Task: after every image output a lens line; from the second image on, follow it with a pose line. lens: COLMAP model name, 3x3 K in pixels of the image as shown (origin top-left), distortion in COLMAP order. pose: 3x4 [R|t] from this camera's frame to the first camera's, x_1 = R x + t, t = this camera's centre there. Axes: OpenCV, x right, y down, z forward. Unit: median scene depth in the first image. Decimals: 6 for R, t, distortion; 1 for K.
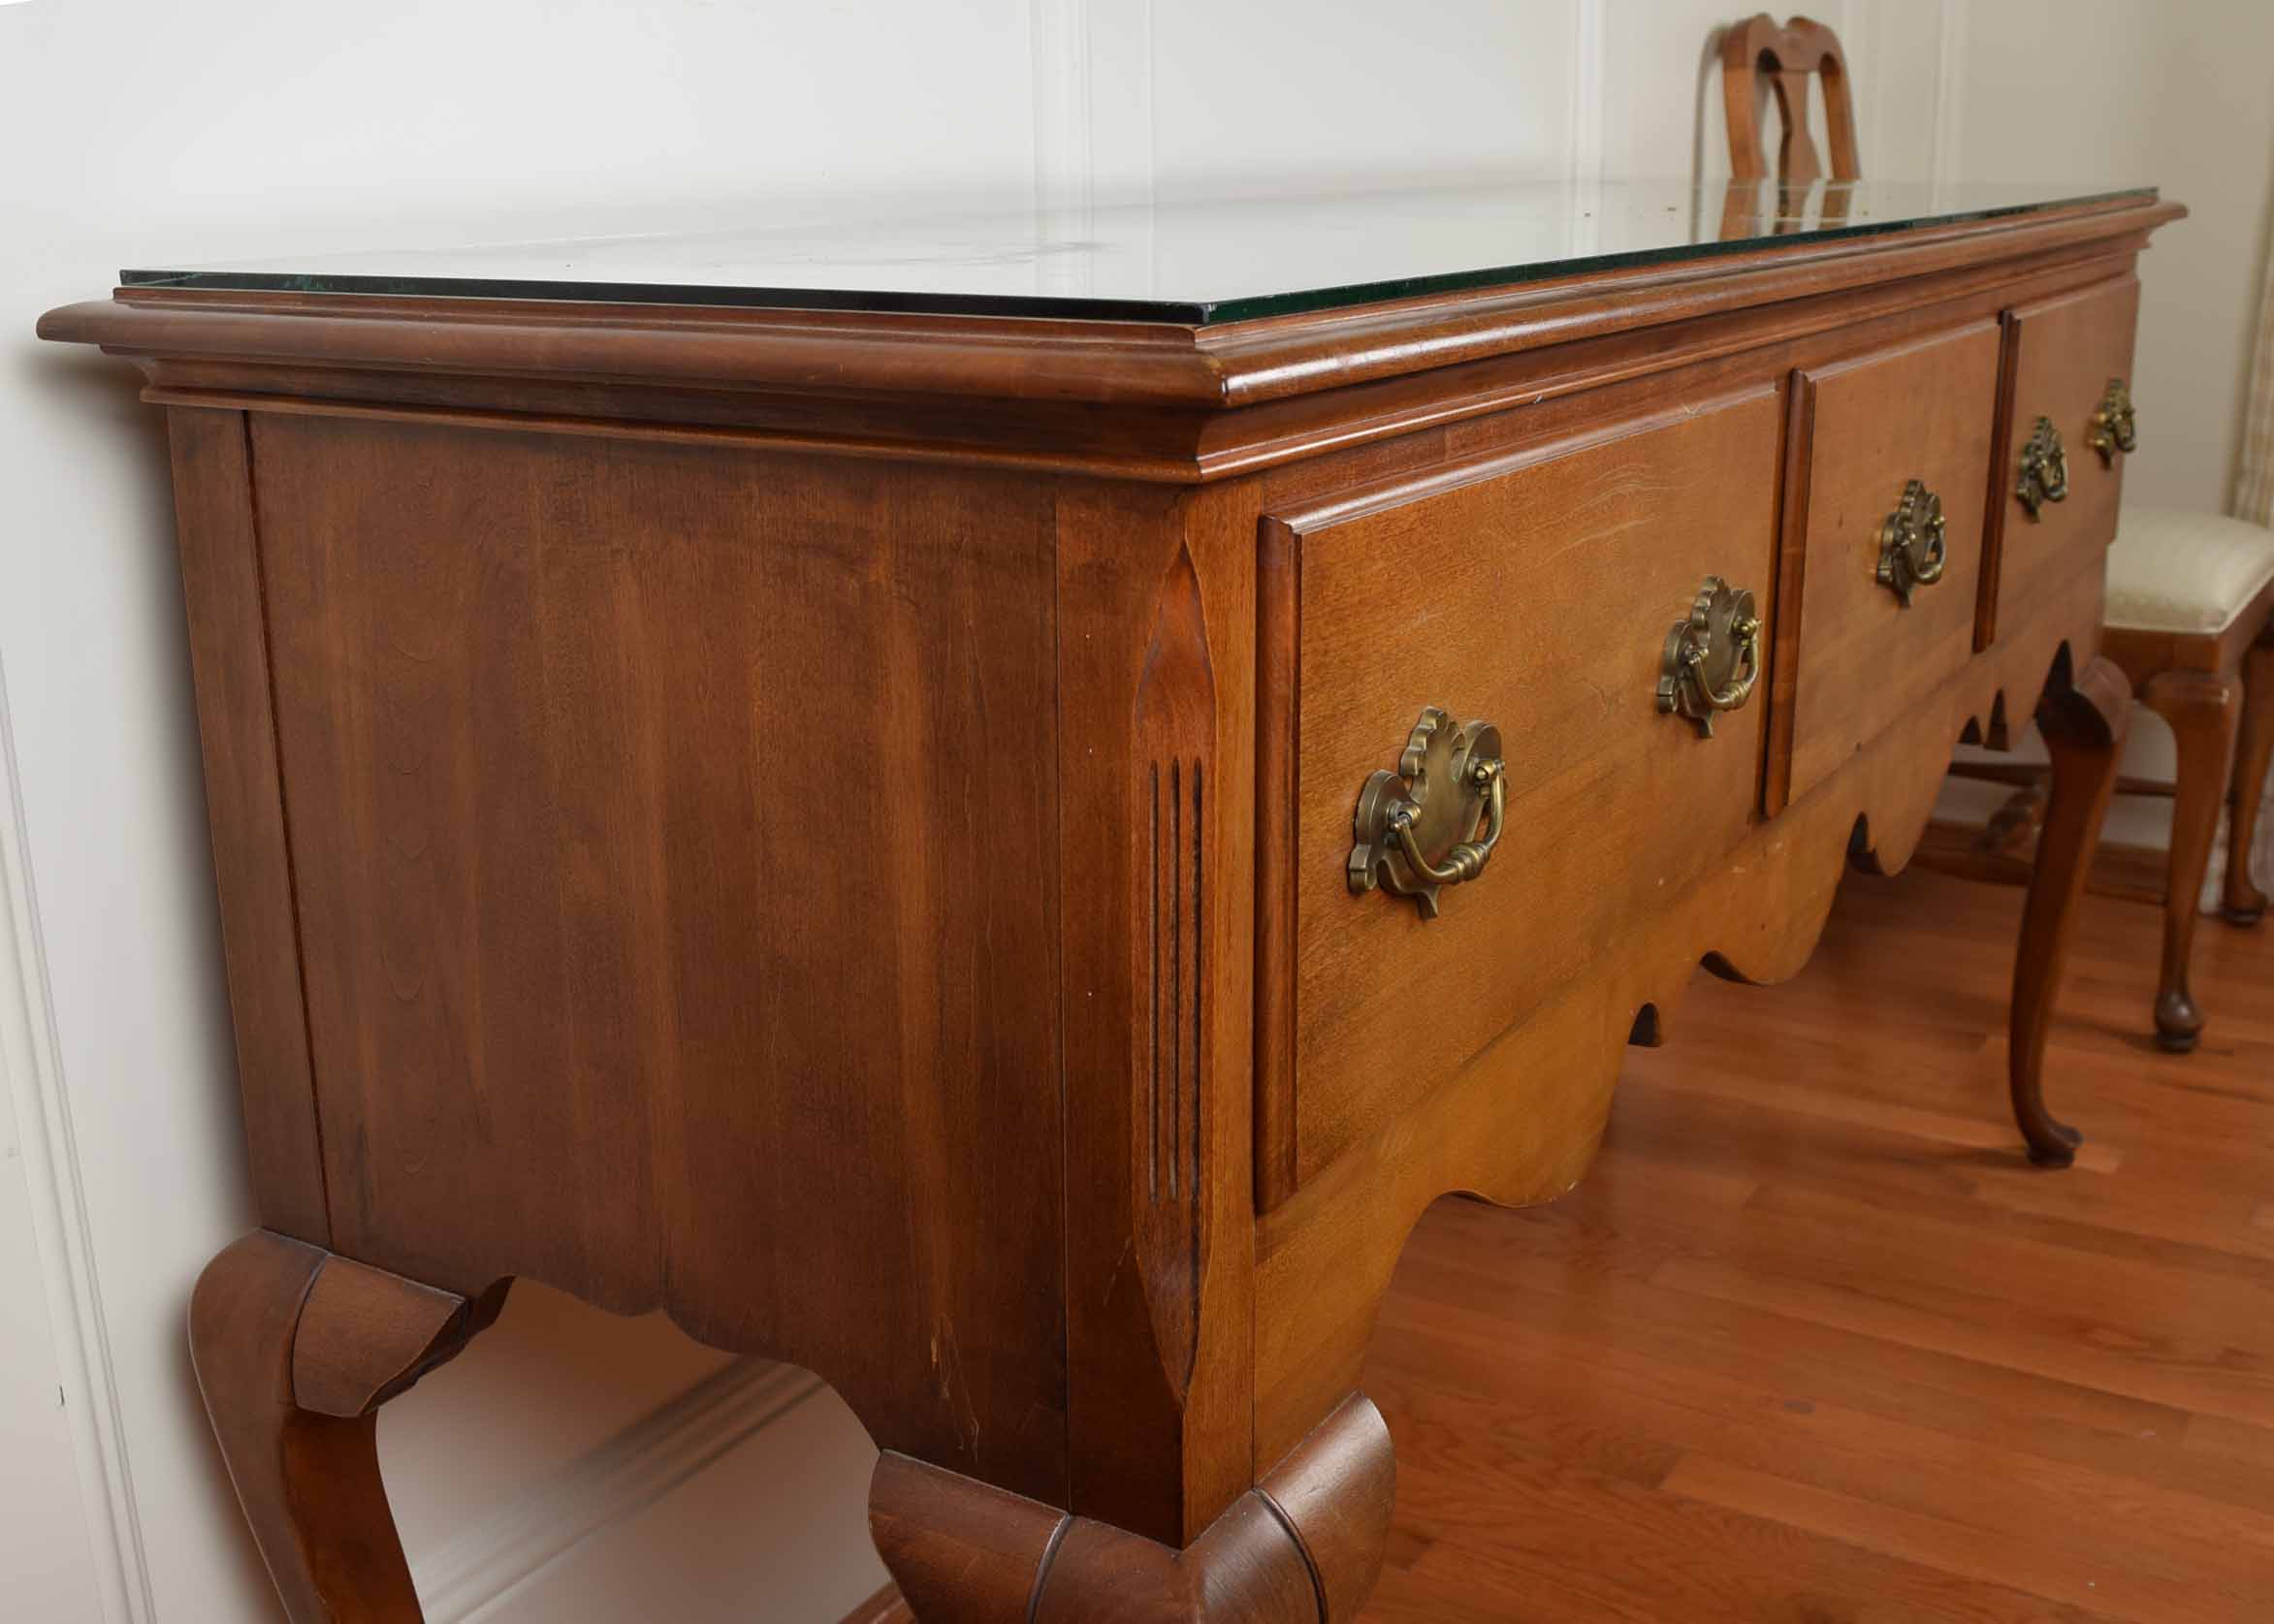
lens RADIAL K [[2362.8, 0, 1137.0], [0, 2362.8, 812.0], [0, 0, 1]] dist [-0.088489, 0.013874]
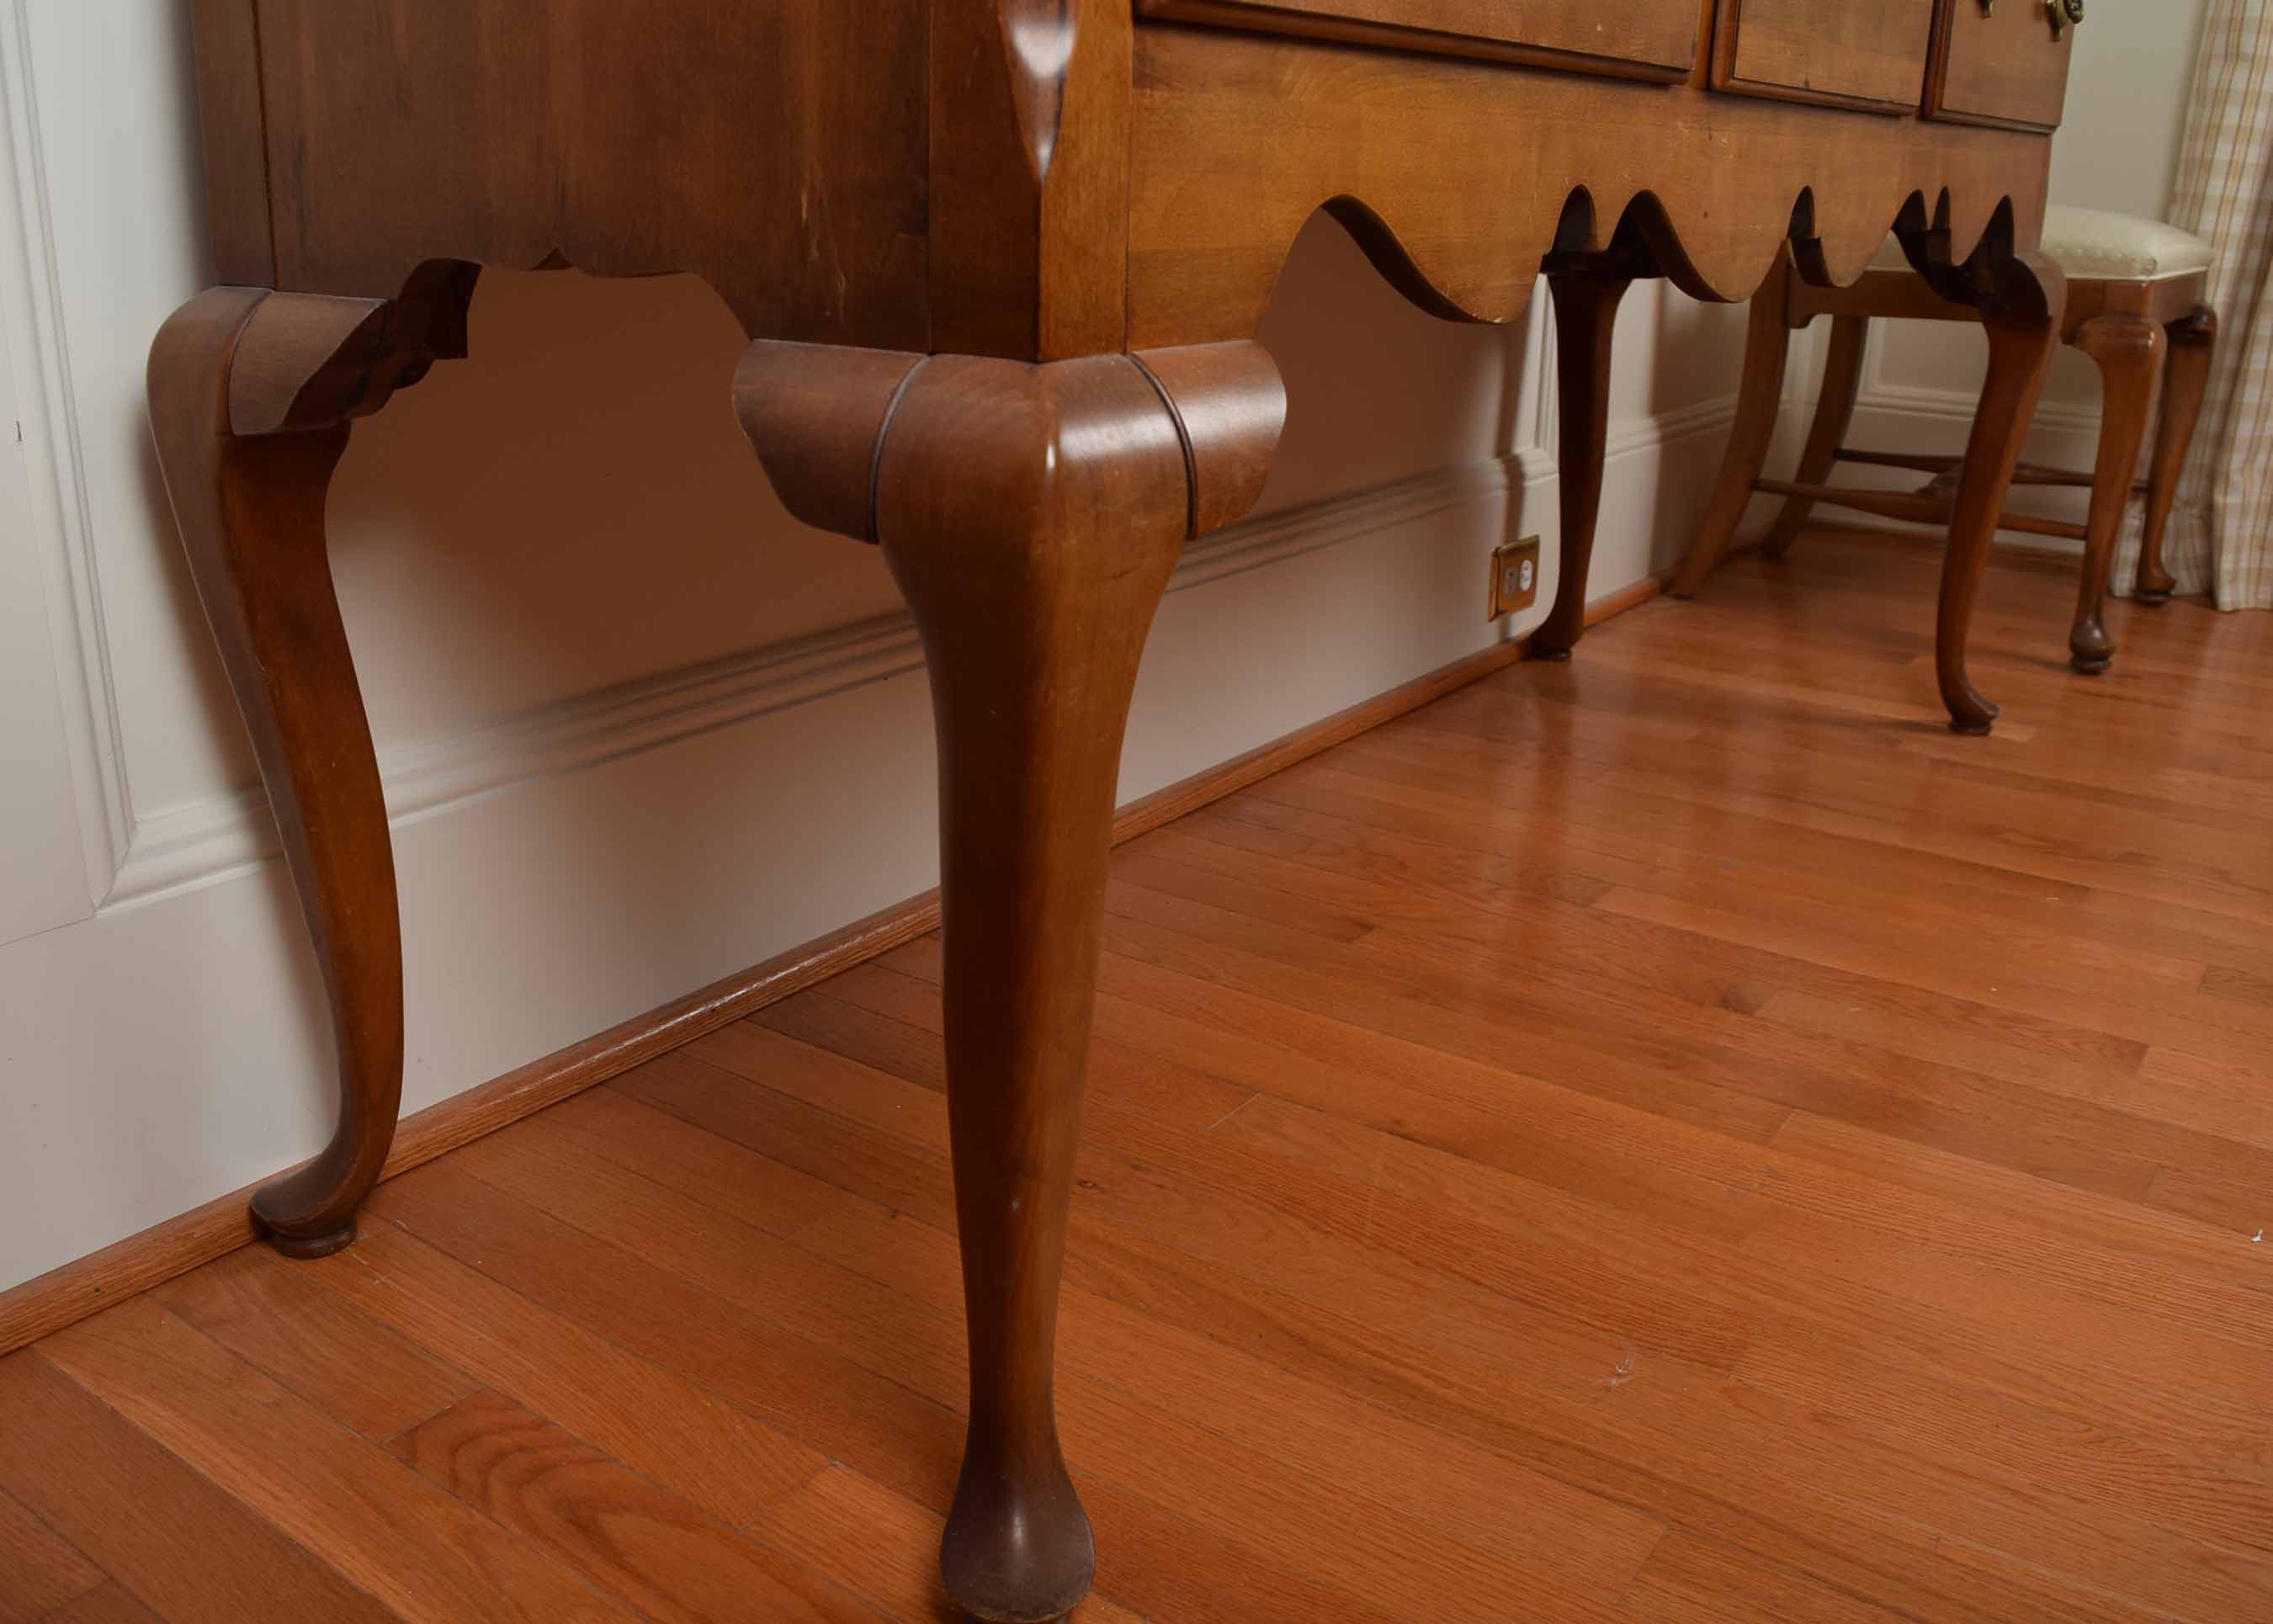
lens RADIAL K [[1959.3, 0, 1122.7], [0, 1959.3, 801.5], [0, 0, 1]] dist [-0.098330, 0.022717]
pose [[0.997791, 0.050854, -0.042753, 0.061532], [-0.048822, 0.997687, 0.047305, 0.289918], [0.045059, -0.045114, 0.997965, 0.133743]]
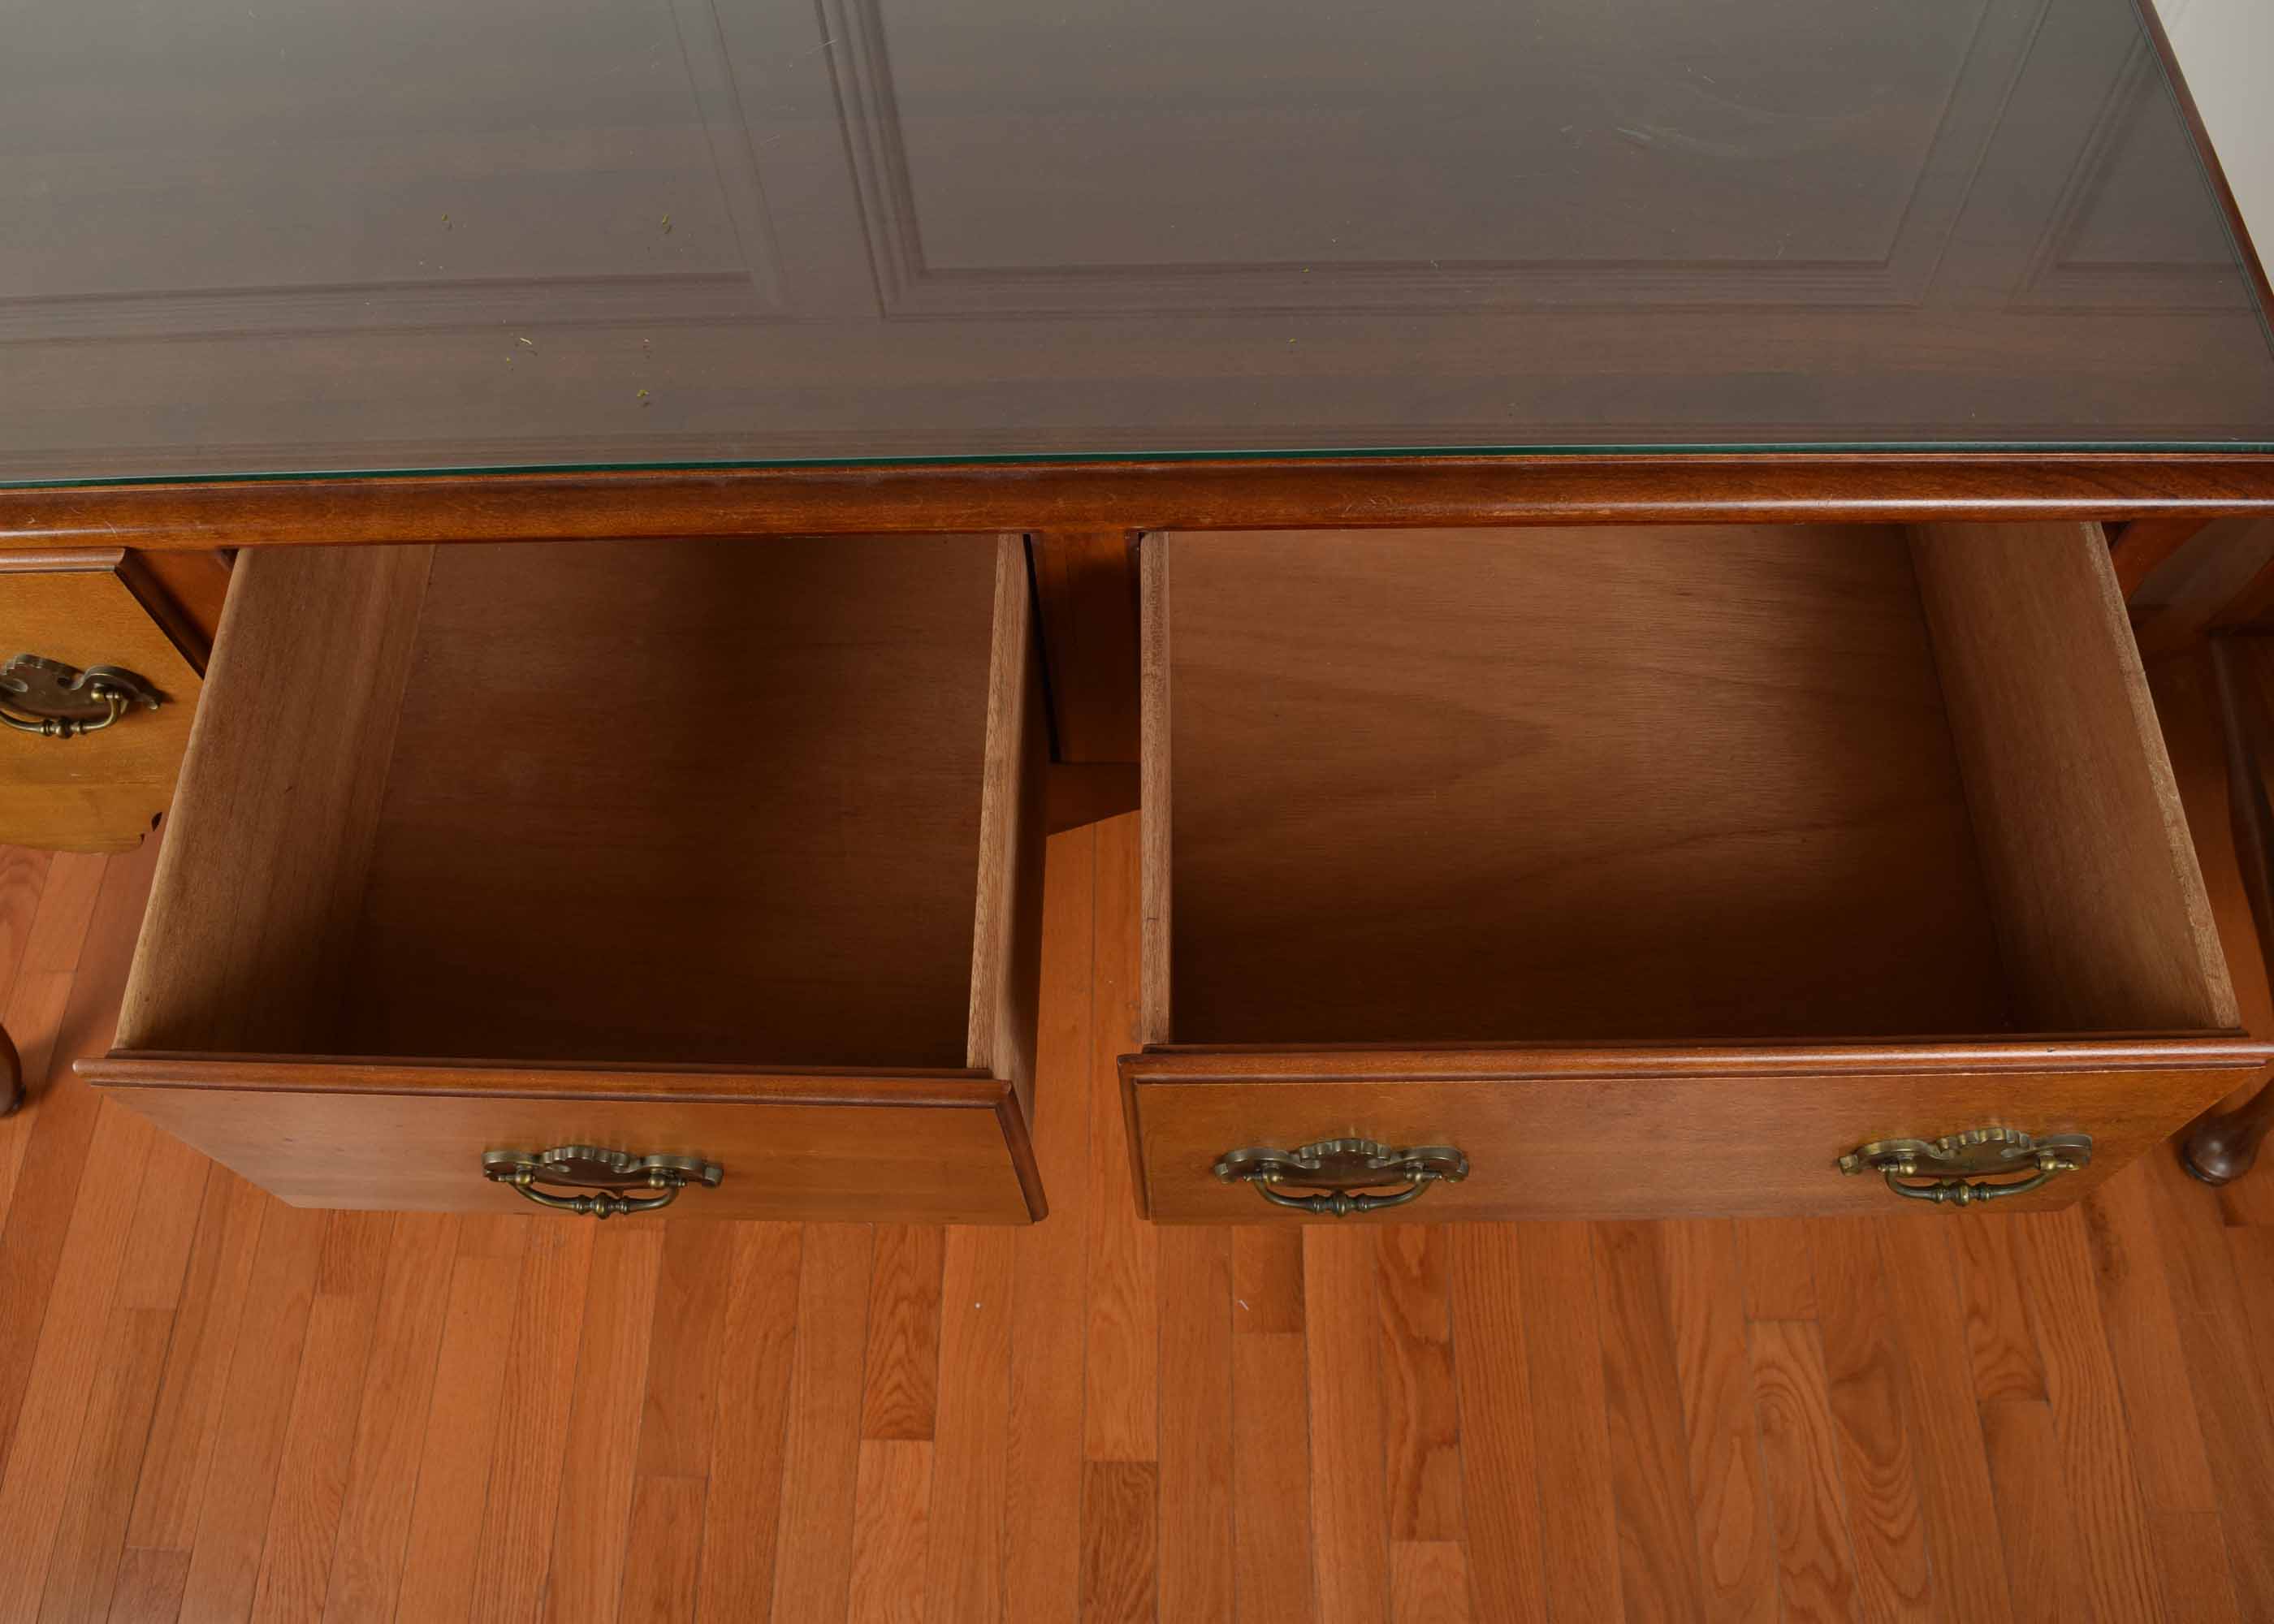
lens RADIAL K [[1960.0, 0, 1123.2], [0, 1960.0, 801.5], [0, 0, 1]] dist [-0.098330, 0.022717]
pose [[0.514633, 0.740768, -0.431758, 0.900008], [-0.201782, 0.594054, 0.778707, -0.829675], [0.833329, -0.313627, 0.455193, 0.866083]]
